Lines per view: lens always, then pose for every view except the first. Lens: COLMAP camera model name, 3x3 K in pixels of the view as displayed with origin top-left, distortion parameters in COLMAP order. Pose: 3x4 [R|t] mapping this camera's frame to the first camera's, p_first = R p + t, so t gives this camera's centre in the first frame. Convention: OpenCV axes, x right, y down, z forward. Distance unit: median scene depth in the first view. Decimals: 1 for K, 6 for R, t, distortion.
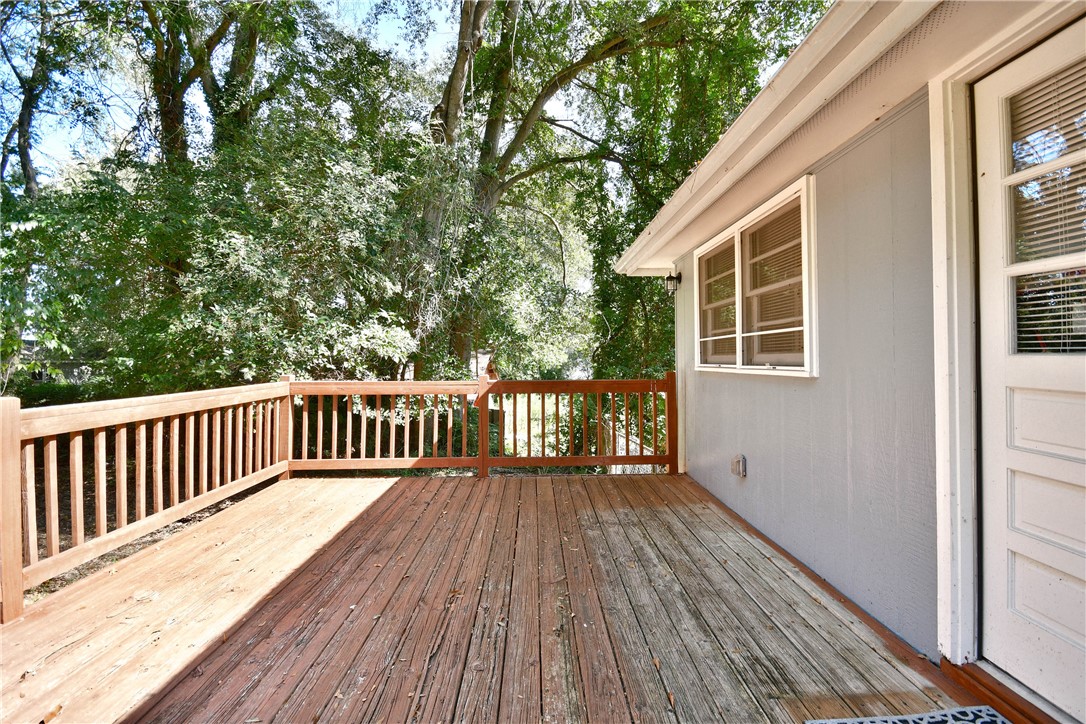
lens RADIAL K [[486.2, 0, 543.0], [0, 486.2, 362.0], [0, 0, 1]] dist [-0.001454, -0.000203]
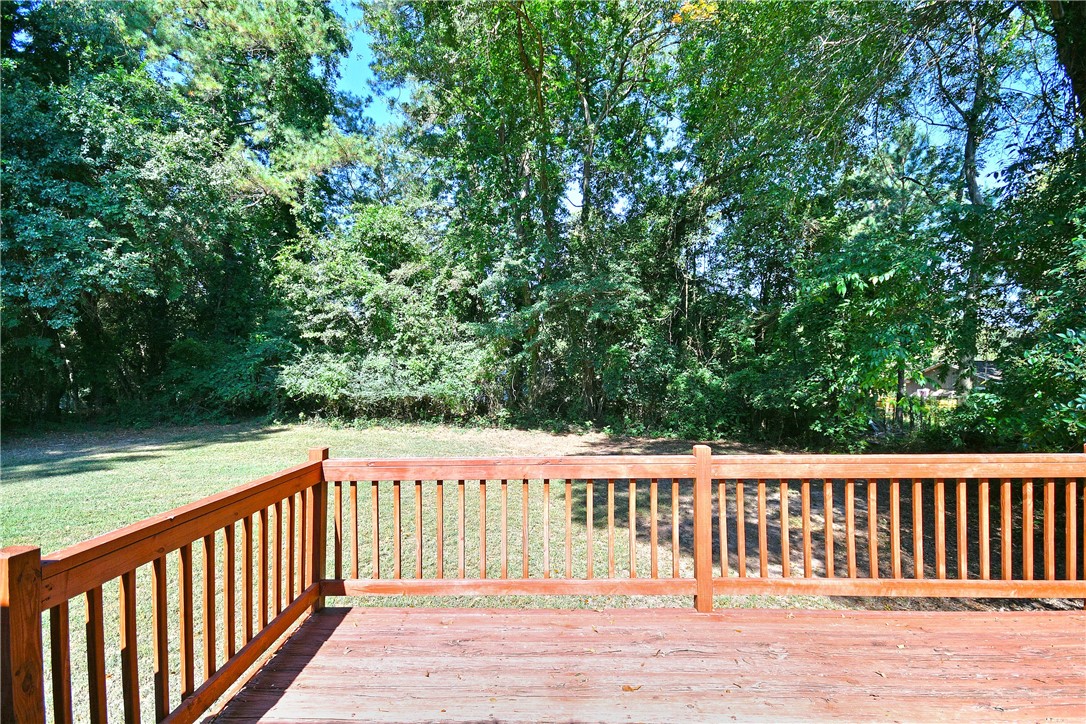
lens RADIAL K [[502.9, 0, 529.7], [0, 502.9, 365.3], [0, 0, 1]] dist [-0.000668, -0.000117]
pose [[-0.049774, -0.005534, -0.998745, 0.194446], [-0.005915, 0.999969, -0.005246, -0.084788], [0.998743, 0.005646, -0.049806, 0.349542]]
